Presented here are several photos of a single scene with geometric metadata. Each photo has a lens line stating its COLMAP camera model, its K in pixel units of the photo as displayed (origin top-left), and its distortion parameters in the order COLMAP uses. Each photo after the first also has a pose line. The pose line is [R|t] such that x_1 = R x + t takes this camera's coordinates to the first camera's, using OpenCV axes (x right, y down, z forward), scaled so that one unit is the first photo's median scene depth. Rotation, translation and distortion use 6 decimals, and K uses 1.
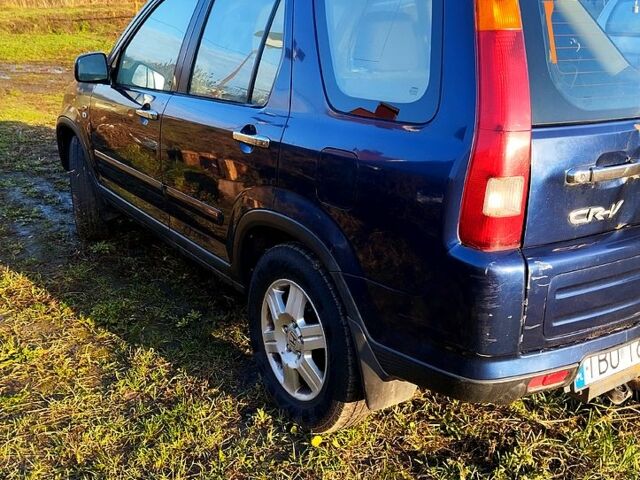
lens RADIAL K [[708.1, 0, 320.0], [0, 708.1, 240.0], [0, 0, 1]] dist [0.070210, -0.017451]
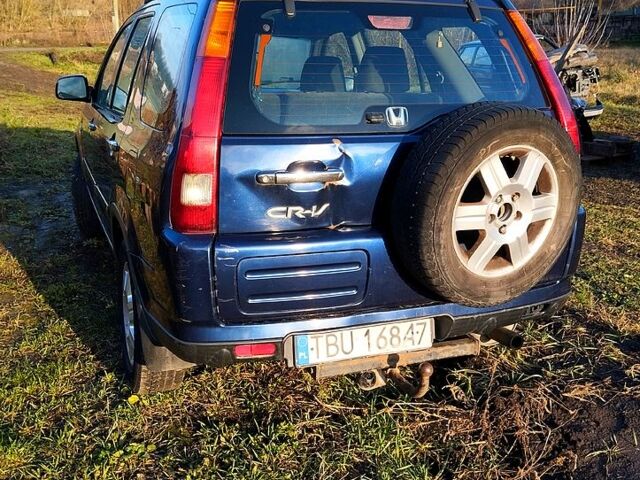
lens RADIAL K [[708.1, 0, 320.0], [0, 708.1, 240.0], [0, 0, 1]] dist [0.070210, -0.017451]
pose [[0.976316, 0.070531, -0.204530, 0.668470], [-0.080464, 0.995928, -0.040653, 0.054091], [0.200830, 0.056148, 0.978016, -0.142664]]
